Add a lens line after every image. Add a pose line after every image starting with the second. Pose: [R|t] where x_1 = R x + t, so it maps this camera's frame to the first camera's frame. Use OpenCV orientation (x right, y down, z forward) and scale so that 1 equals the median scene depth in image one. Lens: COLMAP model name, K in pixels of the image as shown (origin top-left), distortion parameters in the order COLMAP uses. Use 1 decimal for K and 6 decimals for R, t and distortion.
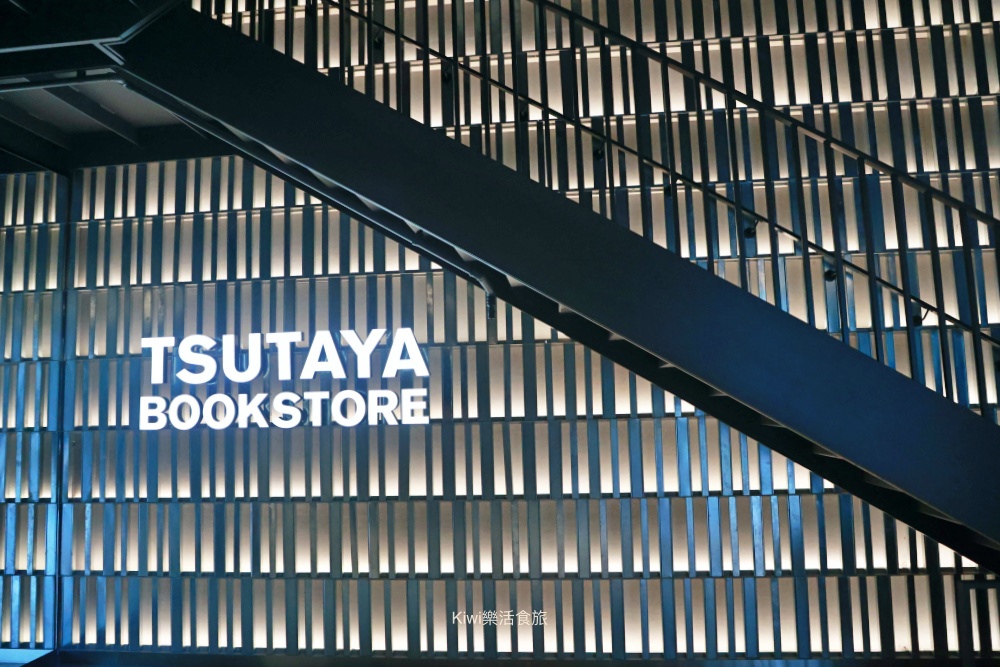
lens RADIAL K [[664.2, 0, 500.1], [0, 664.2, 361.6], [0, 0, 1]] dist [-0.043114, 0.003189]
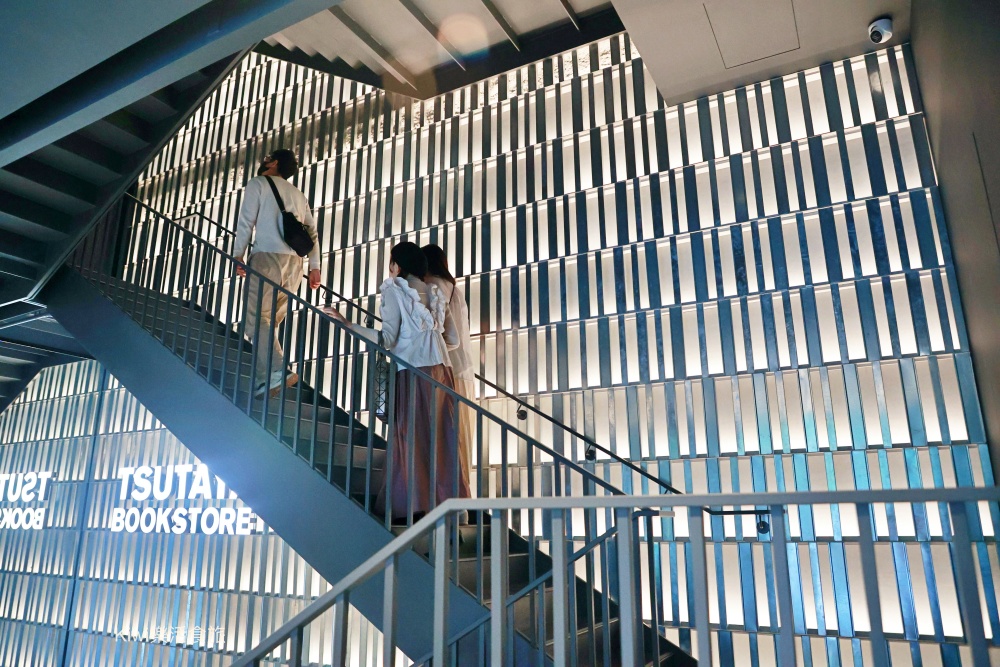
lens RADIAL K [[689.0, 0, 501.1], [0, 689.0, 361.7], [0, 0, 1]] dist [-0.067911, 0.030136]
pose [[0.918137, -0.061561, -0.391453, 0.869576], [-0.002290, 0.987018, -0.160591, -0.030130], [0.396257, 0.148341, 0.906077, -0.081391]]
